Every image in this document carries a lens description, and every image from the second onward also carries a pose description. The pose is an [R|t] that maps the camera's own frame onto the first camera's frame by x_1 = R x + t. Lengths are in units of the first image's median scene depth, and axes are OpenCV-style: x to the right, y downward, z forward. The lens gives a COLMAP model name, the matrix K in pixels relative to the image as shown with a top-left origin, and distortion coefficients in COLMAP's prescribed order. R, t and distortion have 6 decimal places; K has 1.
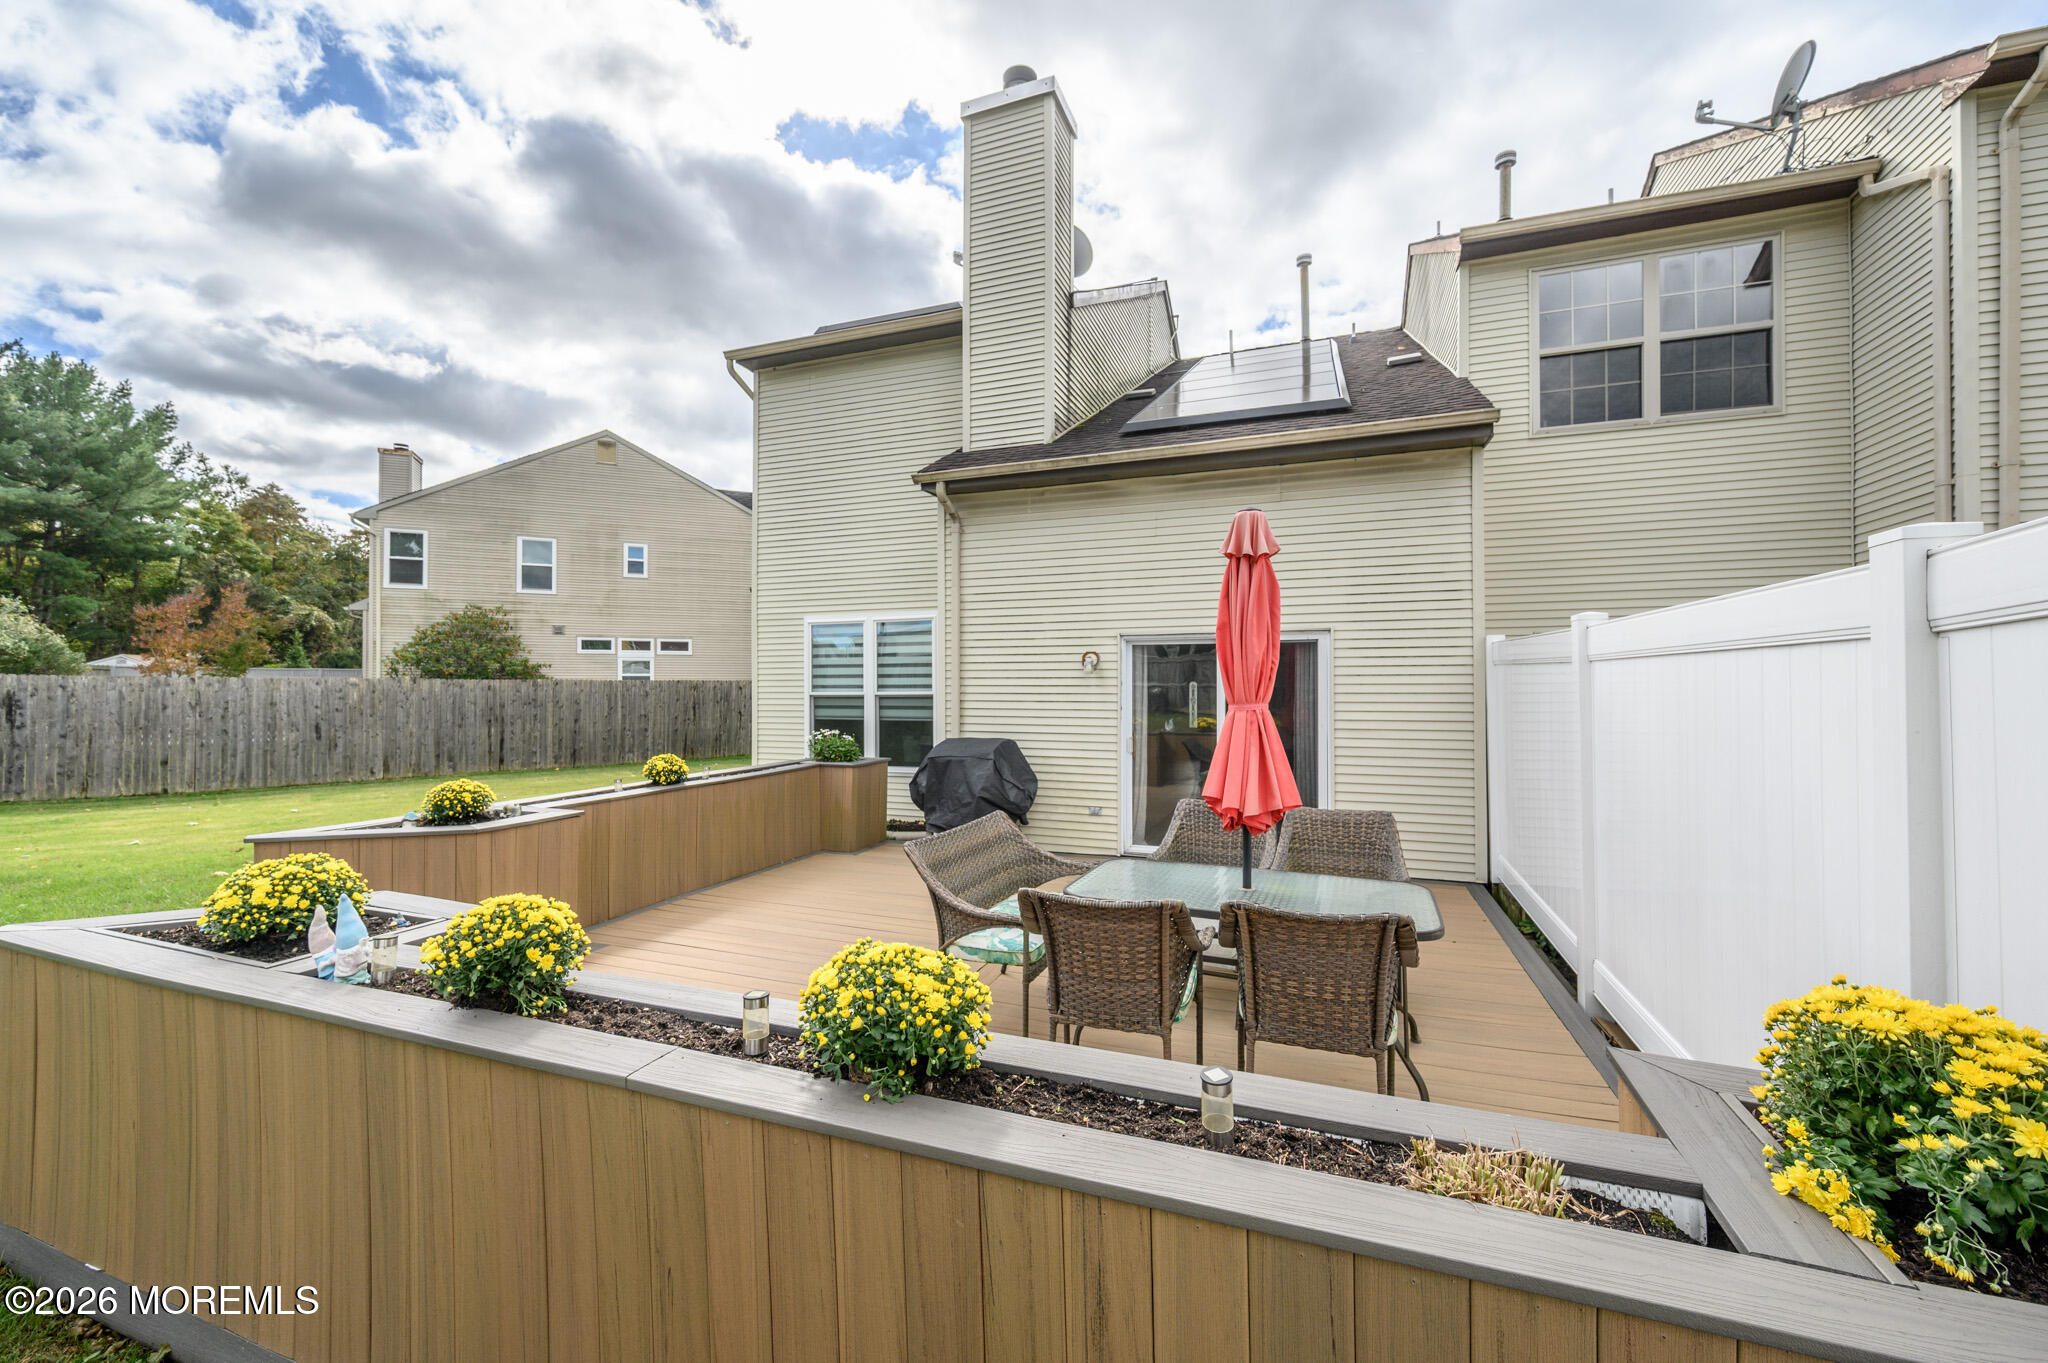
lens RADIAL K [[810.0, 0, 1022.0], [0, 810.0, 679.4], [0, 0, 1]] dist [0.001535, 0.000190]
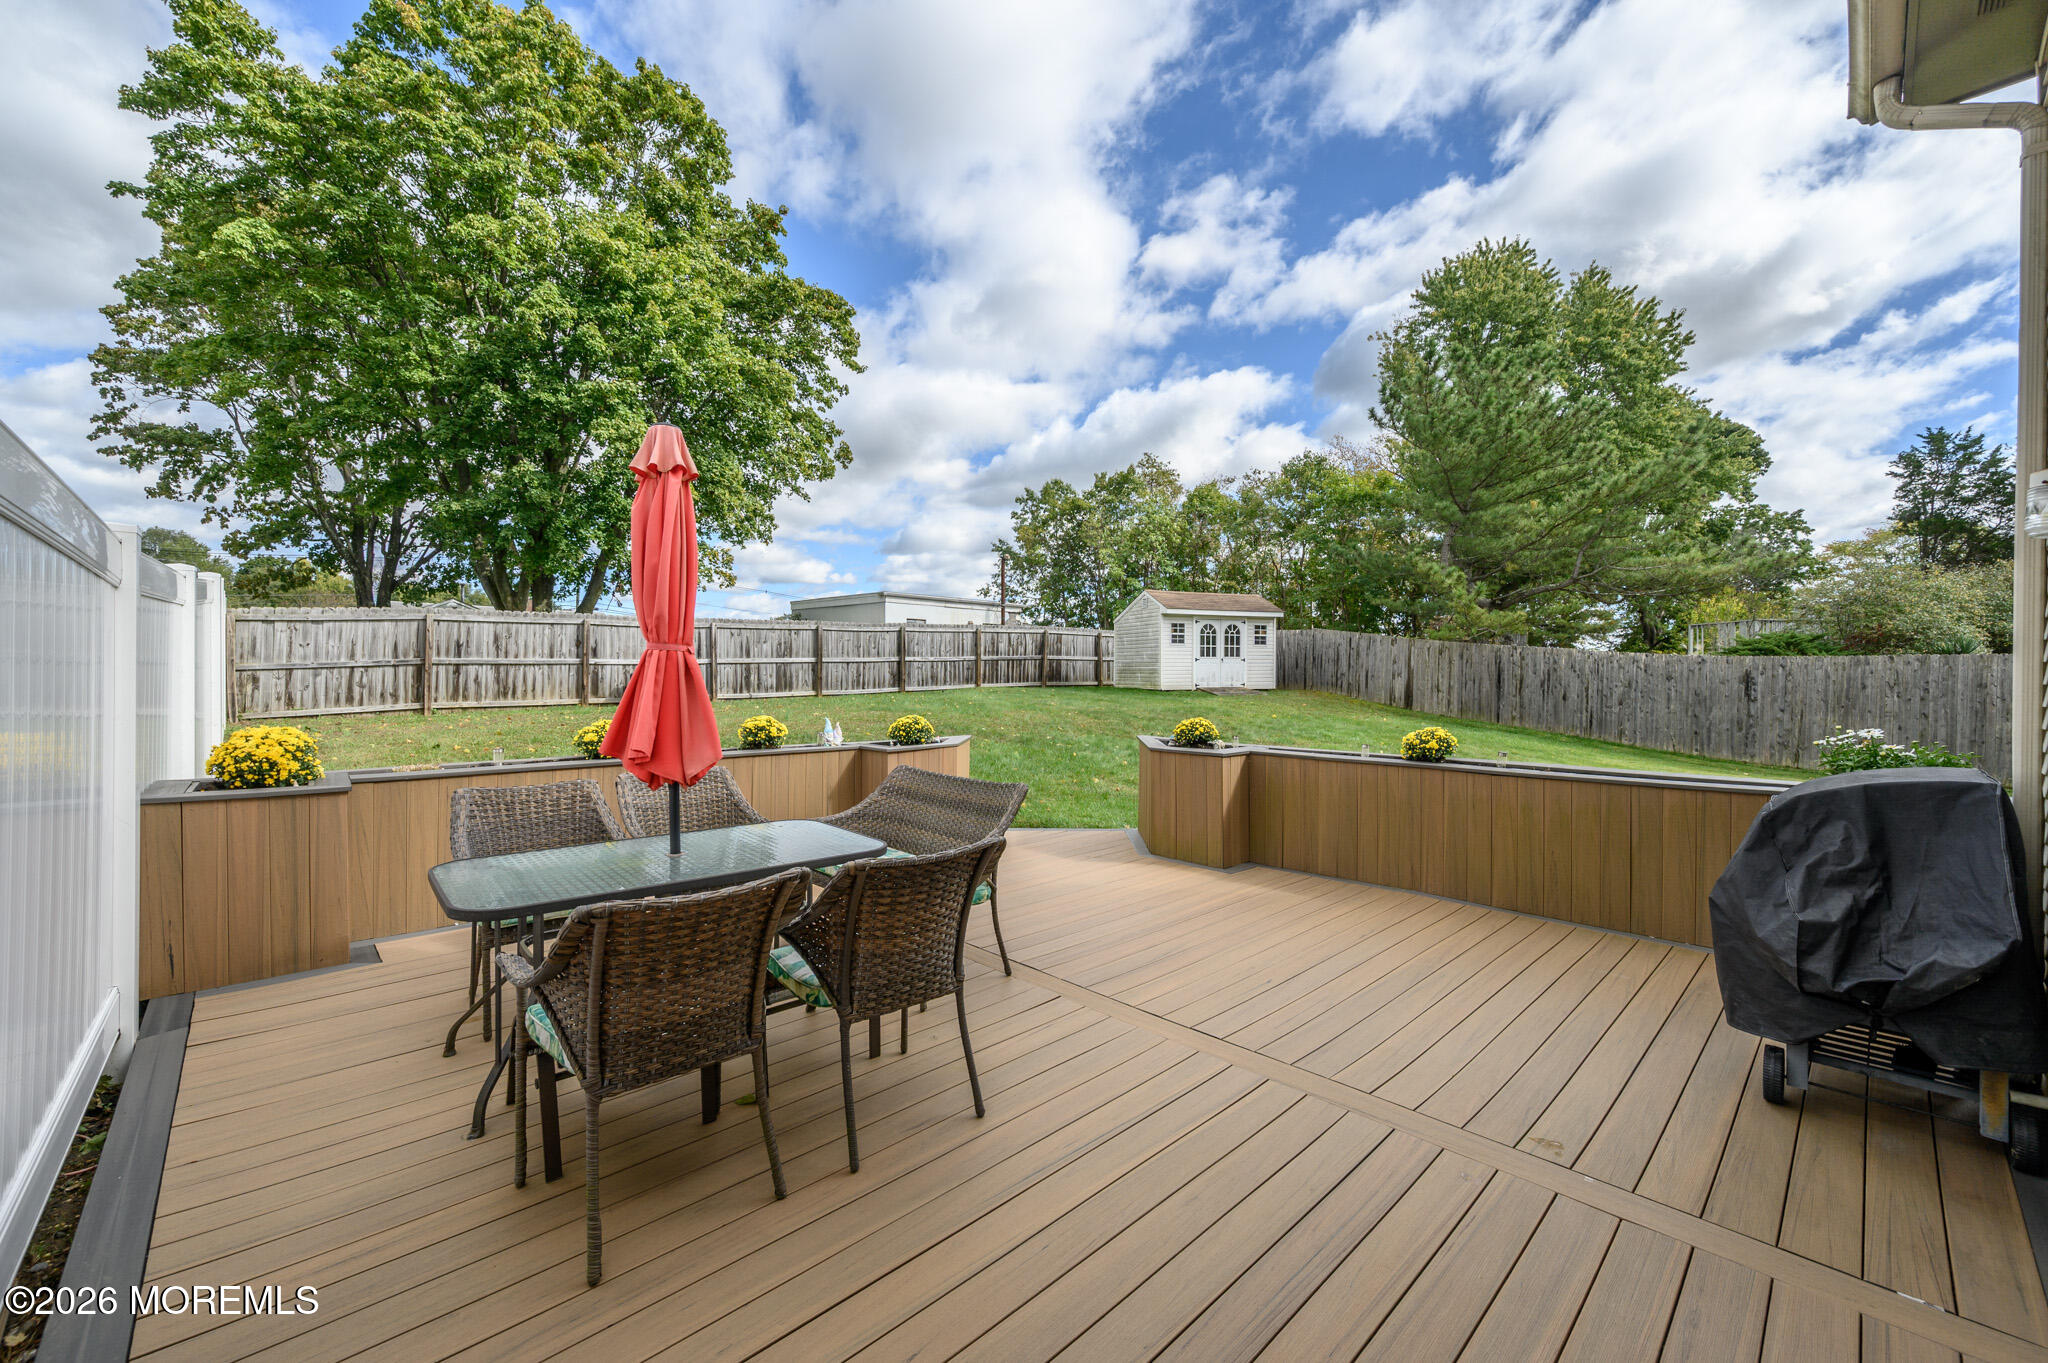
lens RADIAL K [[810.0, 0, 1023.0], [0, 810.0, 680.5], [0, 0, 1]] dist [0.001535, 0.000190]
pose [[-0.429839, -0.003846, -0.902897, 0.247630], [-0.007266, 0.999973, -0.000800, 0.032870], [0.902876, 0.006216, -0.429856, 0.471842]]
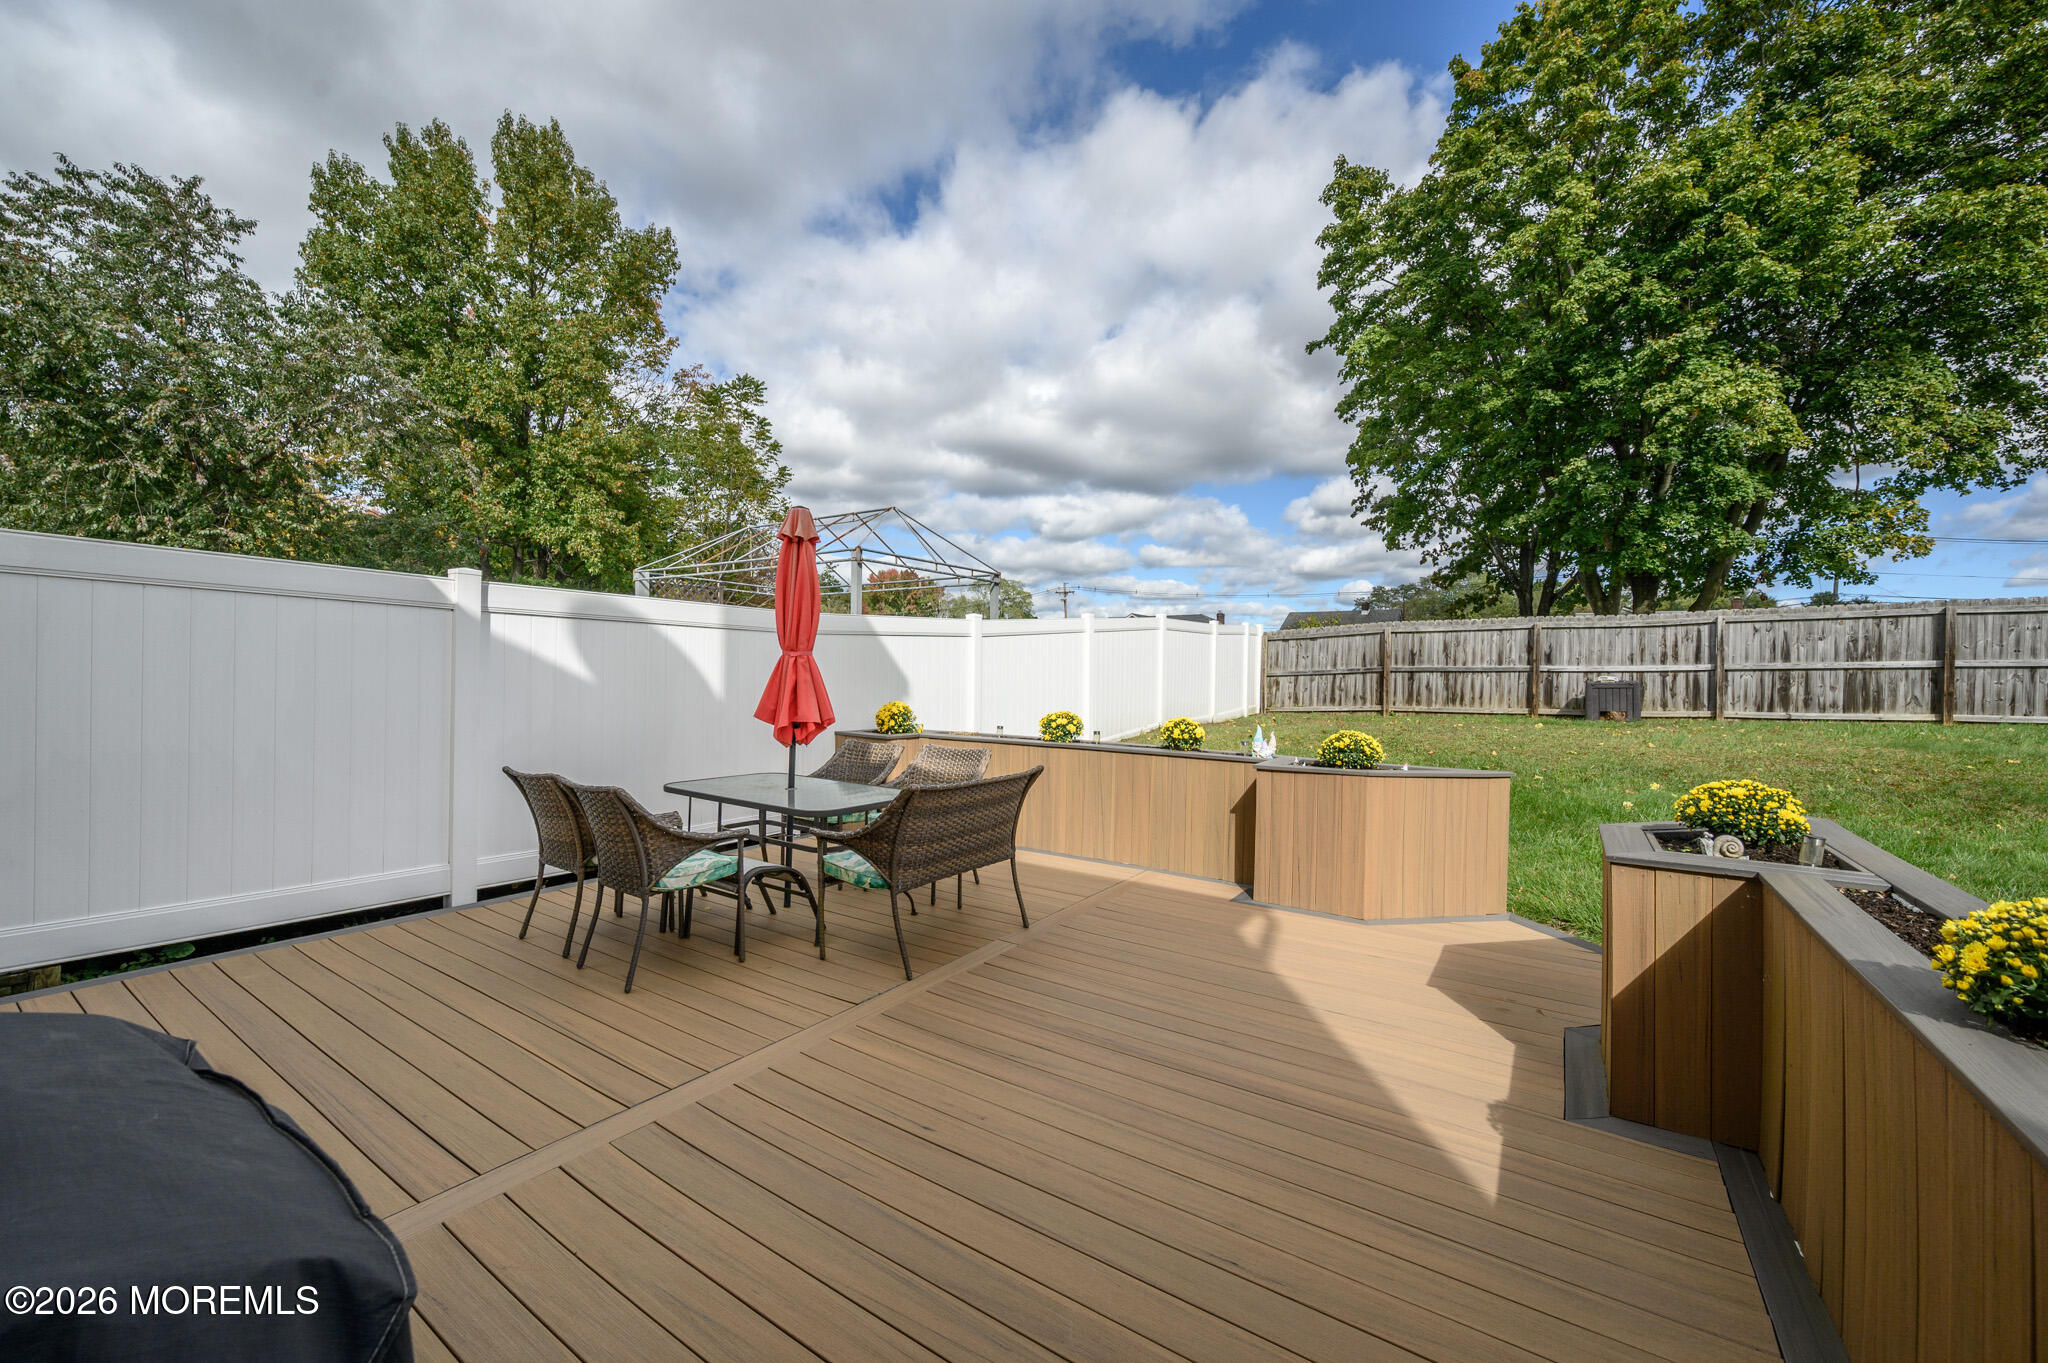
lens RADIAL K [[810.0, 0, 1019.0], [0, 810.0, 682.6], [0, 0, 1]] dist [0.001535, 0.000190]
pose [[-0.973515, -0.024624, 0.227294, -0.117807], [-0.022437, 0.999674, 0.012202, 0.030168], [-0.227520, 0.006779, -0.973750, 0.611401]]
